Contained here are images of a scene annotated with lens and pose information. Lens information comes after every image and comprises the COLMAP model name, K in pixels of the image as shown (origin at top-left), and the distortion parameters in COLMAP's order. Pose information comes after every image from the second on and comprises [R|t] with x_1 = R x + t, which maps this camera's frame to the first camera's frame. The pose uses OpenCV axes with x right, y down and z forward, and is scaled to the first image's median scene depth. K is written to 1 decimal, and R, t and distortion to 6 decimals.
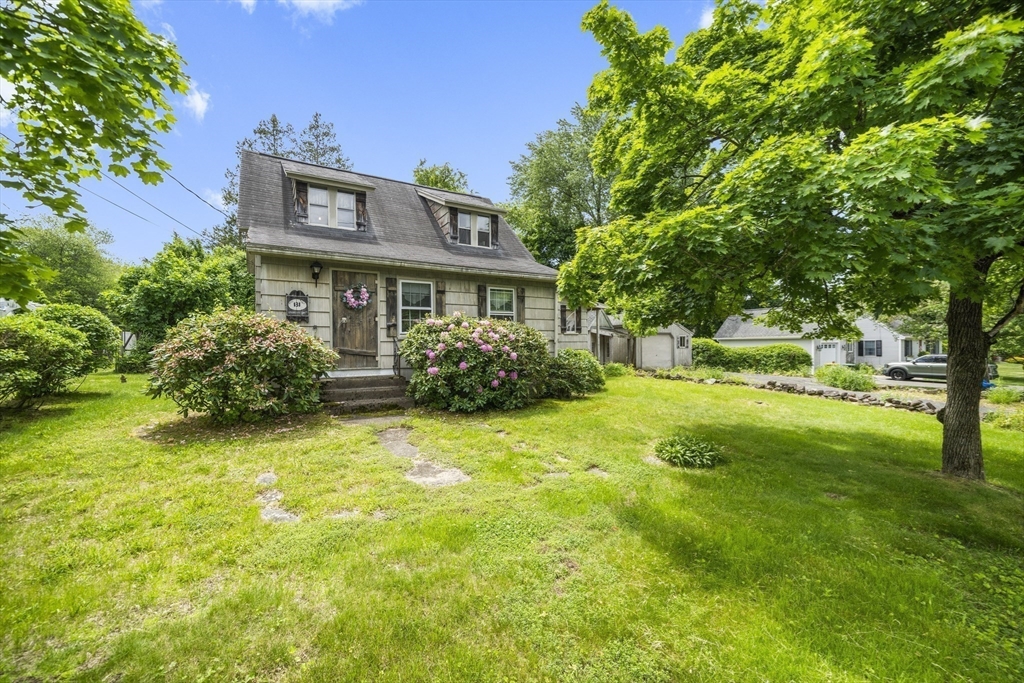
lens RADIAL K [[409.7, 0, 512.9], [0, 409.7, 347.2], [0, 0, 1]] dist [-0.008598, -0.000283]
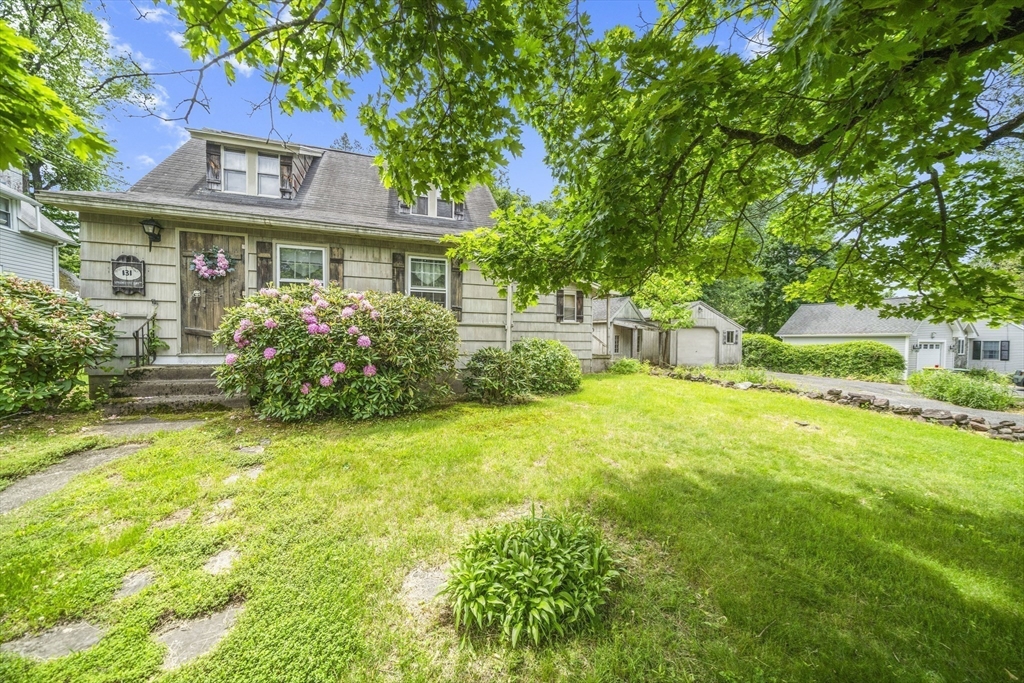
lens RADIAL K [[352.7, 0, 512.2], [0, 352.7, 351.1], [0, 0, 1]] dist [-0.011947, 0.000312]
pose [[0.976677, 0.023803, -0.213391, 0.268329], [-0.018753, 0.999495, 0.025657, 0.013323], [0.213894, -0.021057, 0.976630, 0.360683]]
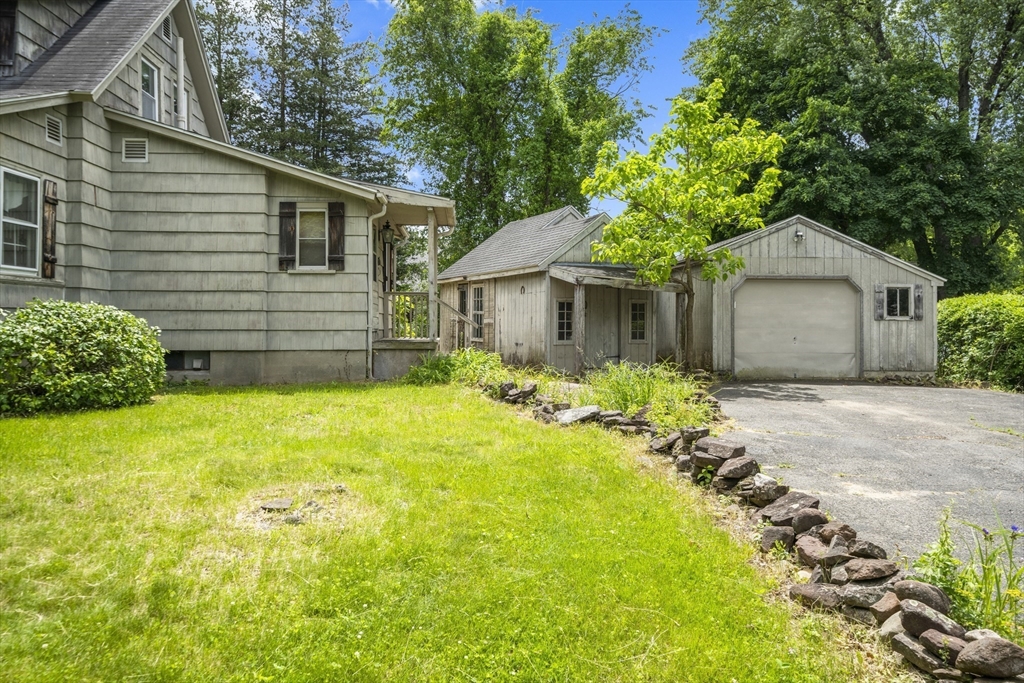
lens RADIAL K [[707.6, 0, 512.5], [0, 707.6, 337.3], [0, 0, 1]] dist [-0.004788, -0.000635]
pose [[0.880565, 0.019200, -0.473536, 0.944351], [-0.012938, 0.999781, 0.016477, 0.024692], [0.473749, -0.008383, 0.880620, 0.700897]]
